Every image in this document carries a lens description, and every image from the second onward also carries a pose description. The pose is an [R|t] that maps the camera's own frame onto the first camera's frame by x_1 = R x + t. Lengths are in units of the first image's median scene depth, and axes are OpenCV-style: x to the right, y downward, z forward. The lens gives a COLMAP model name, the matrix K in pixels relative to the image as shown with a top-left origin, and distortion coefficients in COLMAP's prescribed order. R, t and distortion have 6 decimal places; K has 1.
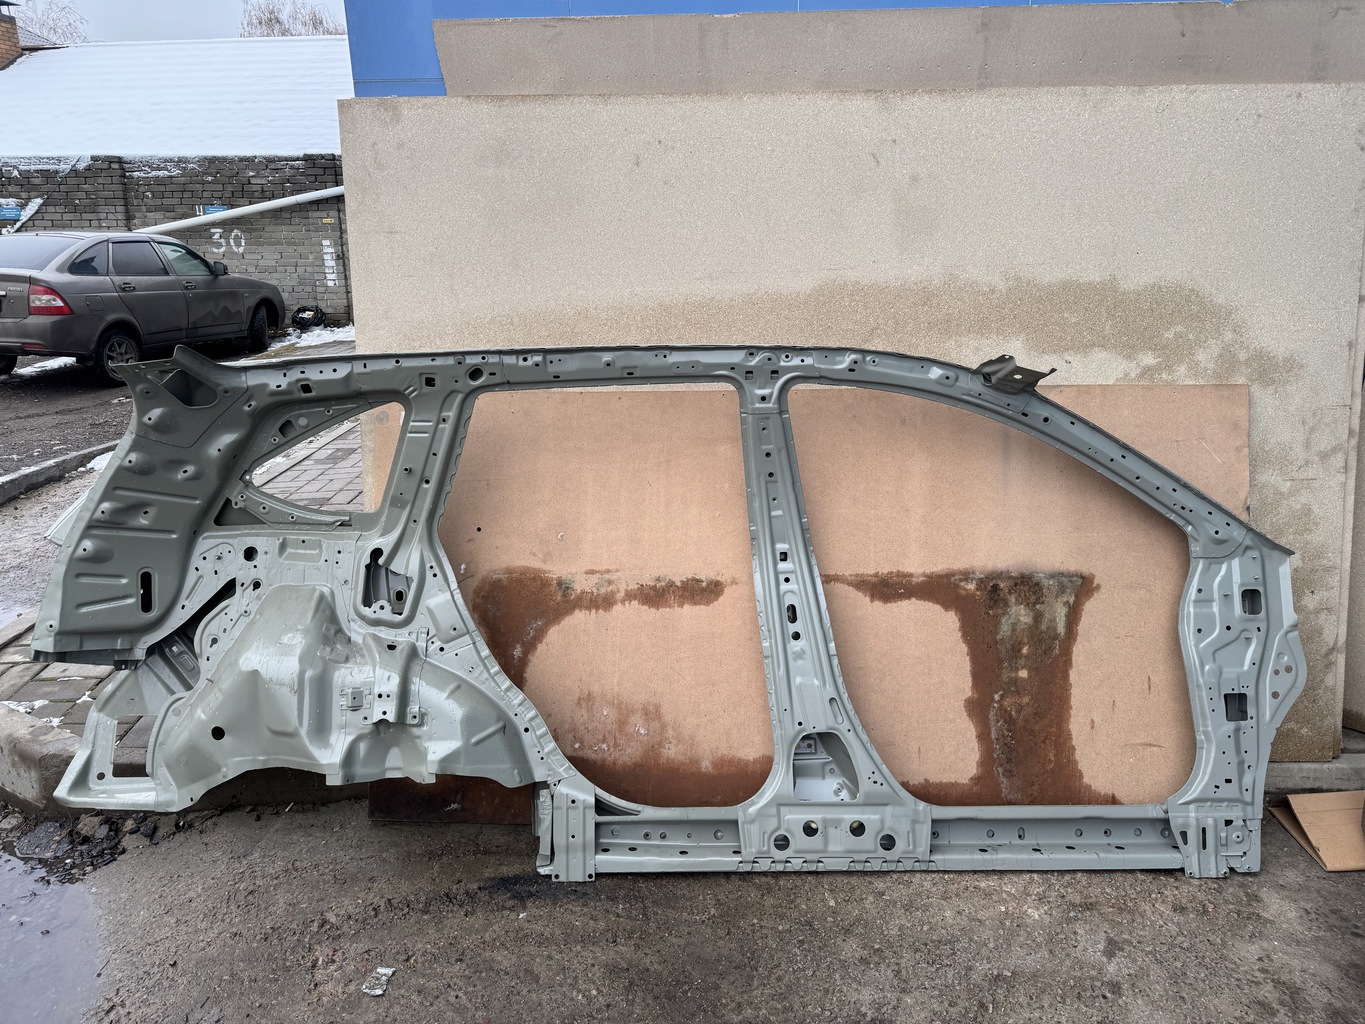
lens RADIAL K [[973.6, 0, 689.6], [0, 973.6, 497.3], [0, 0, 1]] dist [0.038248, -0.045529]
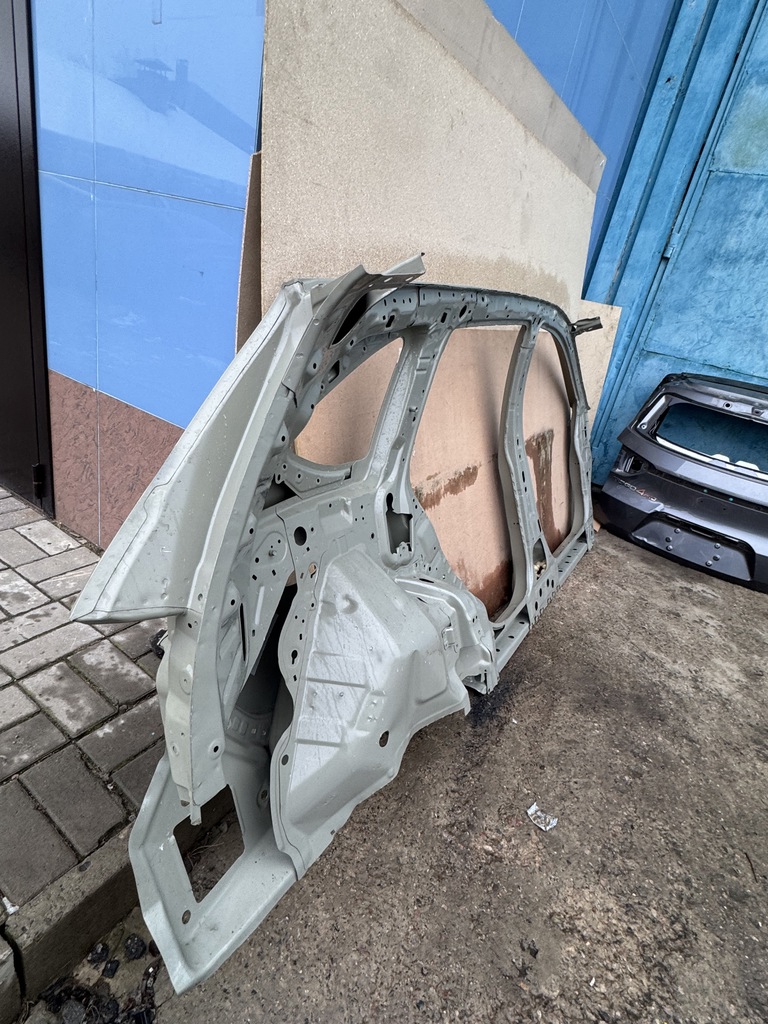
lens RADIAL K [[553.6, 0, 385.6], [0, 553.6, 509.5], [0, 0, 1]] dist [0.004035, -0.005968]
pose [[0.505783, -0.244761, 0.827209, -0.766118], [0.058953, 0.966470, 0.249920, -0.069463], [-0.860644, -0.077639, 0.503254, 0.706986]]
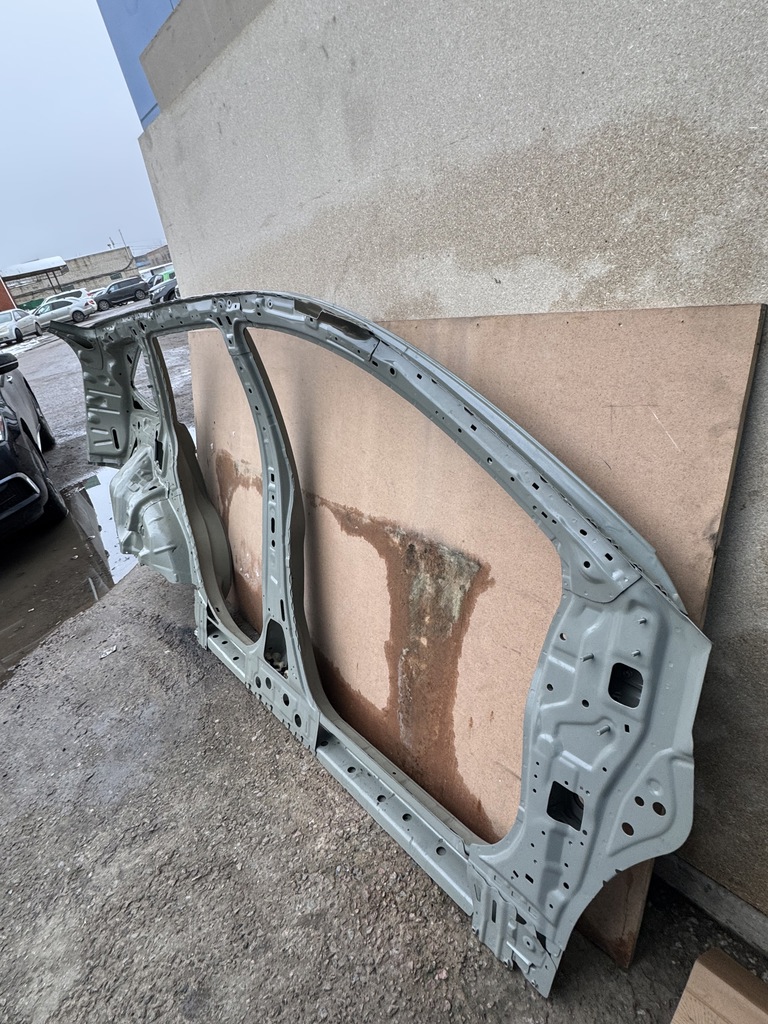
lens RADIAL K [[553.6, 0, 386.2], [0, 553.6, 512.8], [0, 0, 1]] dist [0.004035, -0.005968]
pose [[0.637741, 0.226656, -0.736148, 0.684367], [-0.007631, 0.957537, 0.288210, -0.093466], [0.770213, -0.178185, 0.612390, 0.664614]]
